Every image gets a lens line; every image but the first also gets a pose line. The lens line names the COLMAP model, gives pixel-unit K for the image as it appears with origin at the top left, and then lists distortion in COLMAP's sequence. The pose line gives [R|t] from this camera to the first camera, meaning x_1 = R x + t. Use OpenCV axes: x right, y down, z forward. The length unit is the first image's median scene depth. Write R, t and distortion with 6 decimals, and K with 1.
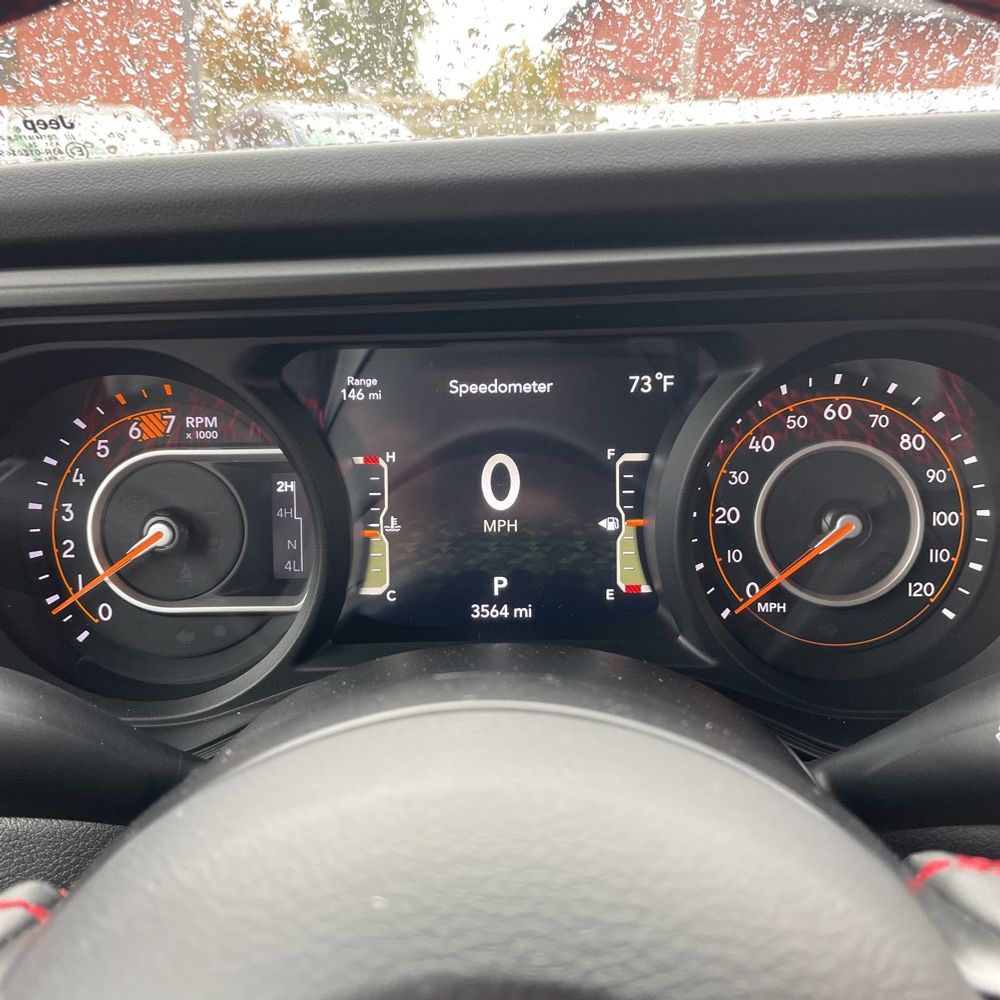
lens RADIAL K [[1014.5, 0, 501.9], [0, 1014.5, 500.3], [0, 0, 1]] dist [0.034324, 0.000000]
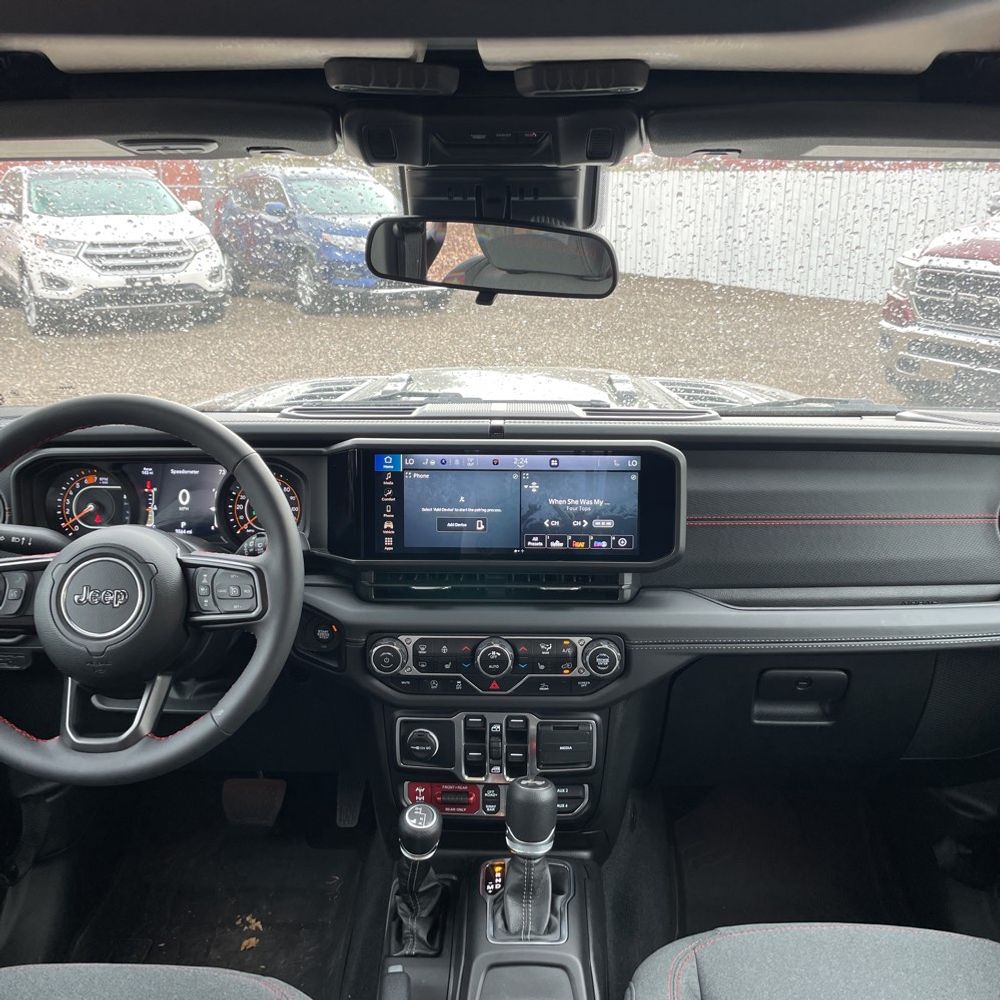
lens RADIAL K [[1014.5, 0, 496.7], [0, 1014.5, 497.7], [0, 0, 1]] dist [0.034324, 0.000000]
pose [[0.999653, 0.026008, 0.004161, 1.173929], [-0.025822, 0.998877, -0.039734, 0.107553], [-0.005190, 0.039613, 0.999202, -2.852840]]
